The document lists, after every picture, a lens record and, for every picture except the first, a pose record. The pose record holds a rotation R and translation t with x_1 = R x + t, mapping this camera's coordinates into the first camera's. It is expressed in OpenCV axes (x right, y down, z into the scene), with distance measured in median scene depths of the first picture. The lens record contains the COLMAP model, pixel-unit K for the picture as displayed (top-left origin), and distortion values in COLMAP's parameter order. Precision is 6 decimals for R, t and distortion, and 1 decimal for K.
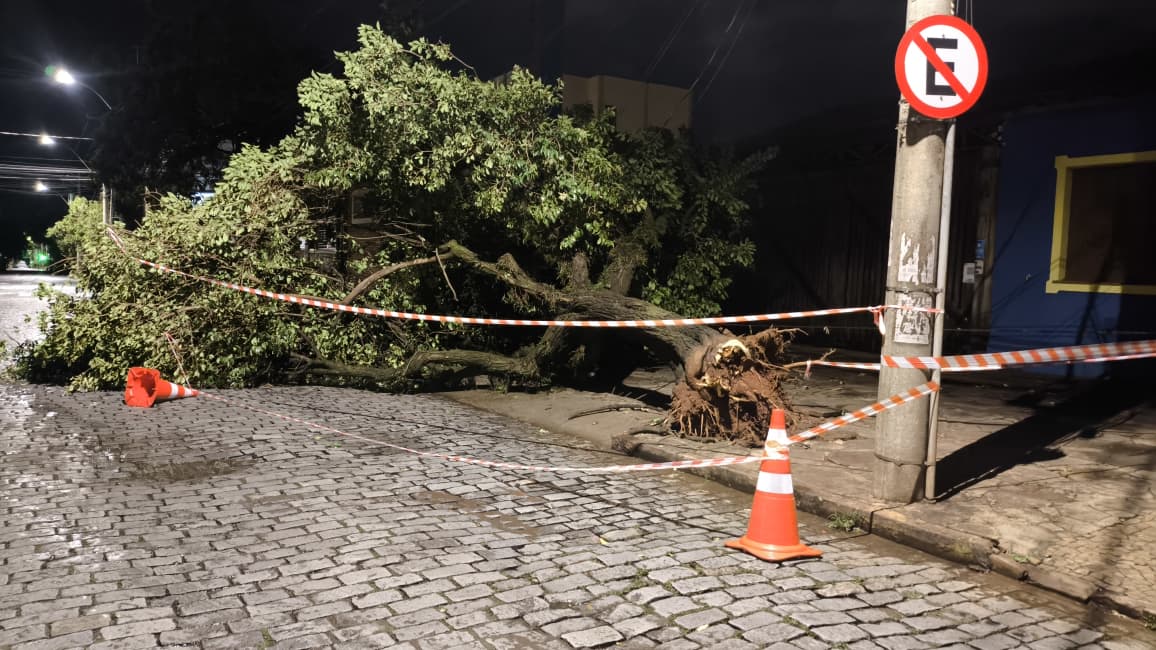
lens RADIAL K [[851.4, 0, 568.6], [0, 851.4, 324.6], [0, 0, 1]] dist [0.079535, -0.113055]
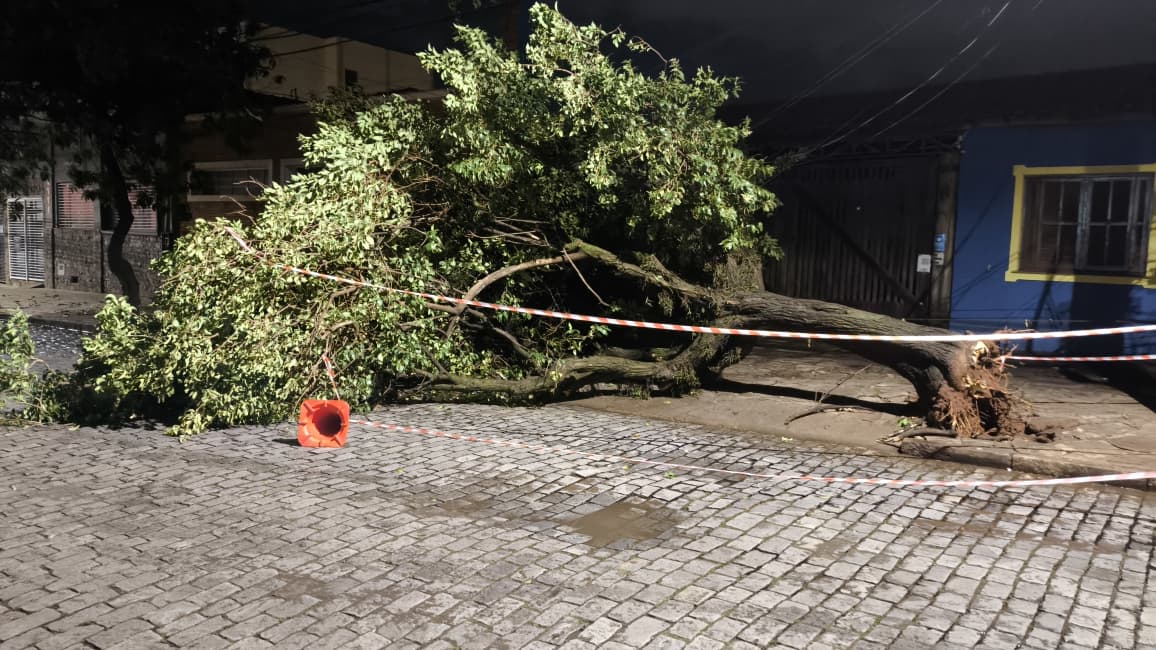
lens RADIAL K [[851.4, 0, 568.6], [0, 851.4, 324.6], [0, 0, 1]] dist [0.079535, -0.113055]
pose [[0.933865, -0.035153, 0.355893, -0.523141], [0.023792, 0.999059, 0.036252, -0.042833], [-0.356833, -0.025388, 0.933823, 0.138614]]
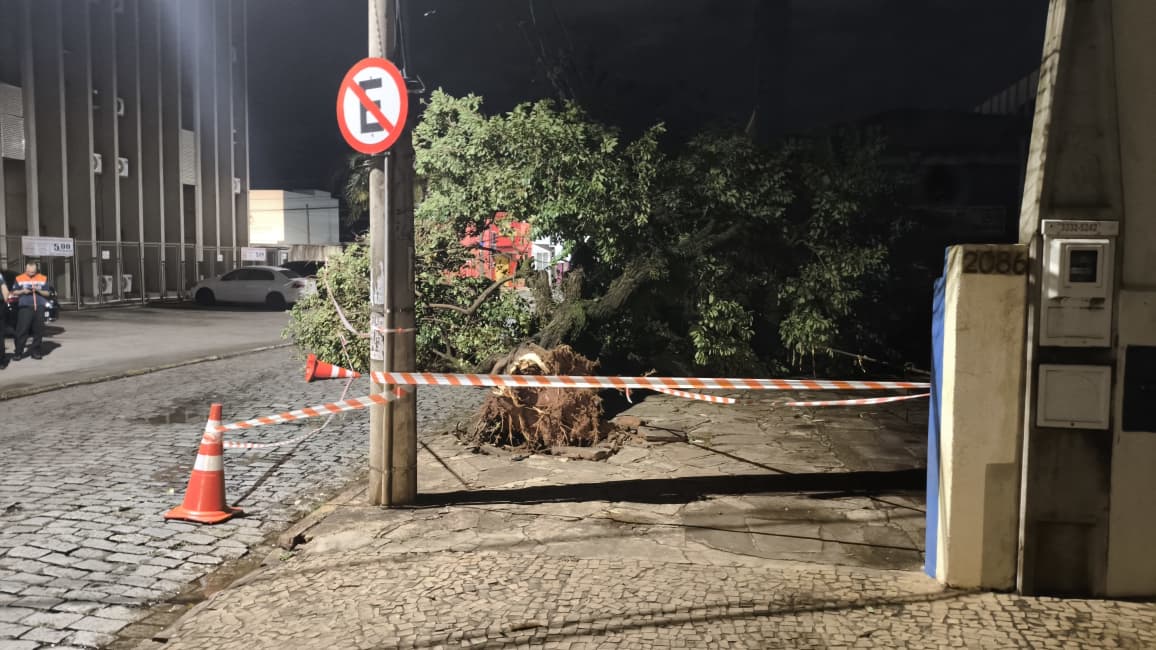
lens RADIAL K [[851.4, 0, 568.6], [0, 851.4, 324.6], [0, 0, 1]] dist [0.079535, -0.113055]
pose [[0.753423, 0.027847, -0.656947, 0.702777], [-0.031278, 0.999490, 0.006497, -0.020193], [0.656792, 0.015653, 0.753909, 0.185681]]
